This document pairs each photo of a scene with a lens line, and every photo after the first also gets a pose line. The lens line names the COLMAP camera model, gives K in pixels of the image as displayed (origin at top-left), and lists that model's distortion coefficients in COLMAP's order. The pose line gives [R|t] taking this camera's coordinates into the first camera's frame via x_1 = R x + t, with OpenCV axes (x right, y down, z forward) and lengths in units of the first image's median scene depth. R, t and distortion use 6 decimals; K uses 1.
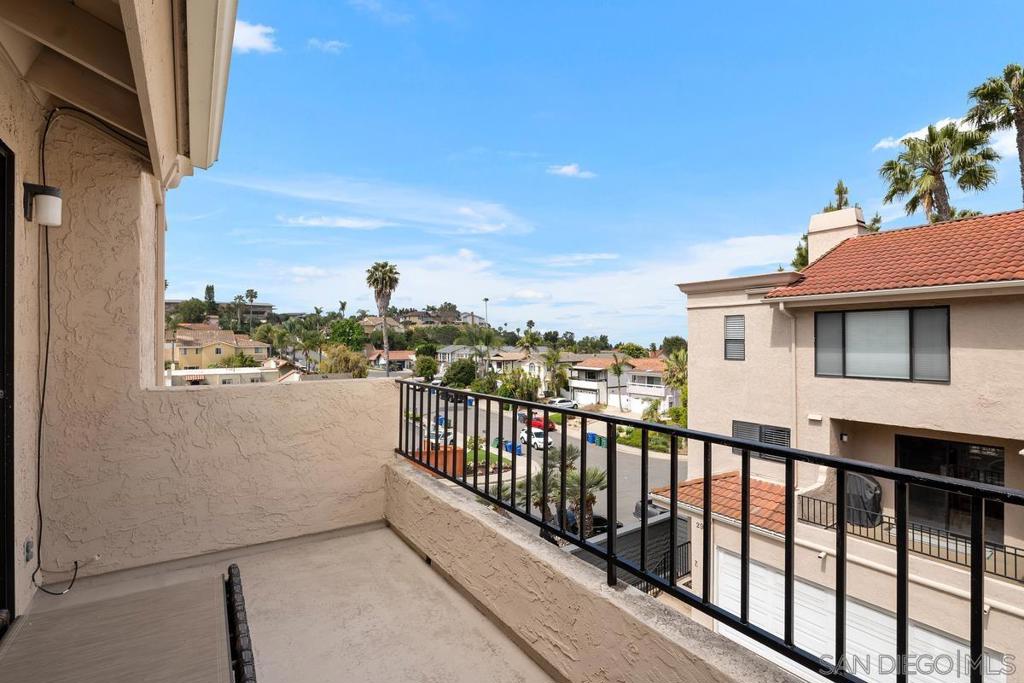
lens RADIAL K [[482.9, 0, 512.0], [0, 482.9, 341.5], [0, 0, 1]] dist [-0.040498, 0.012456]
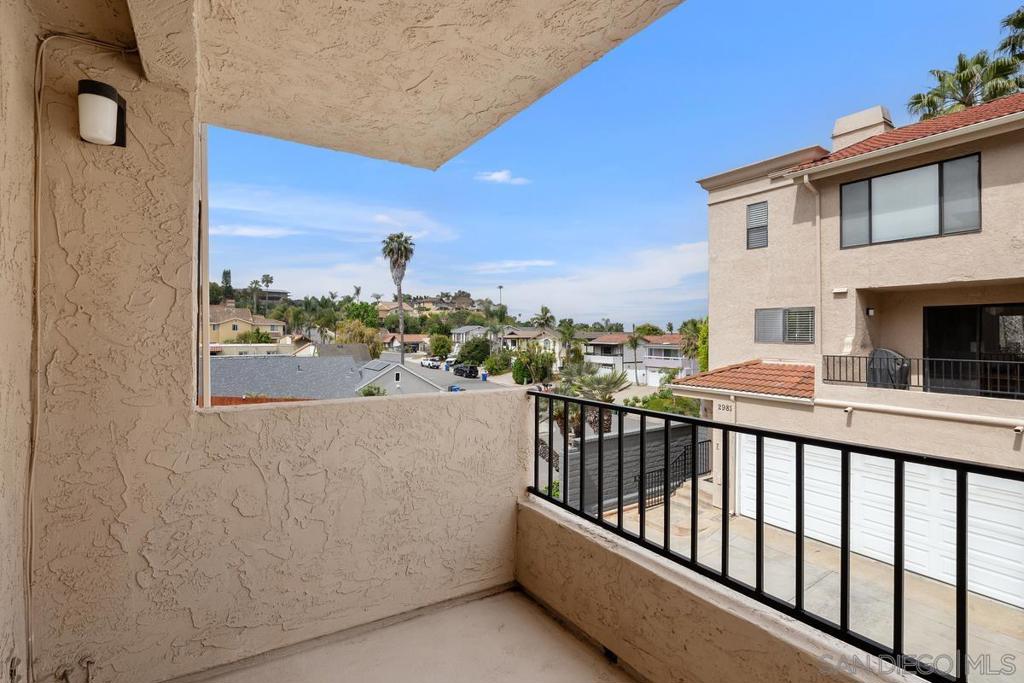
lens RADIAL K [[487.2, 0, 512.0], [0, 487.2, 341.5], [0, 0, 1]] dist [-0.042672, 0.012388]
pose [[0.999579, 0.007196, -0.028118, -0.002385], [-0.007056, 0.999962, 0.005052, 0.050713], [0.028153, -0.004851, 0.999592, -0.001582]]
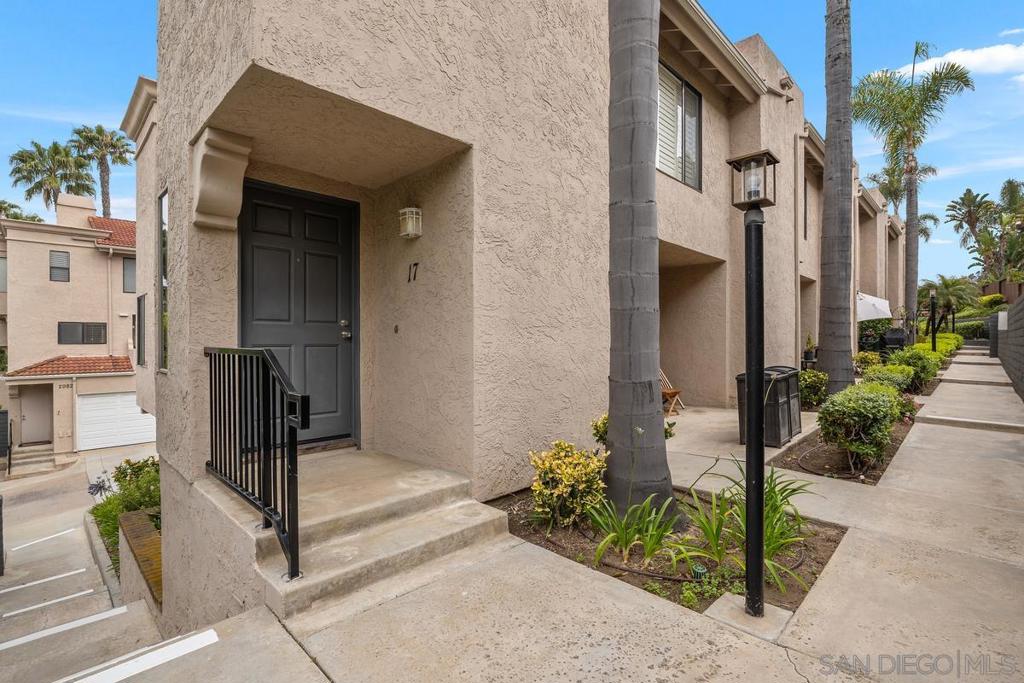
lens RADIAL K [[482.9, 0, 512.0], [0, 482.9, 341.5], [0, 0, 1]] dist [-0.040498, 0.012456]
pose [[-0.208438, 0.000711, 0.978035, -0.275993], [0.005194, 0.999986, 0.000380, 0.051318], [-0.978022, 0.005159, -0.208439, -0.014843]]
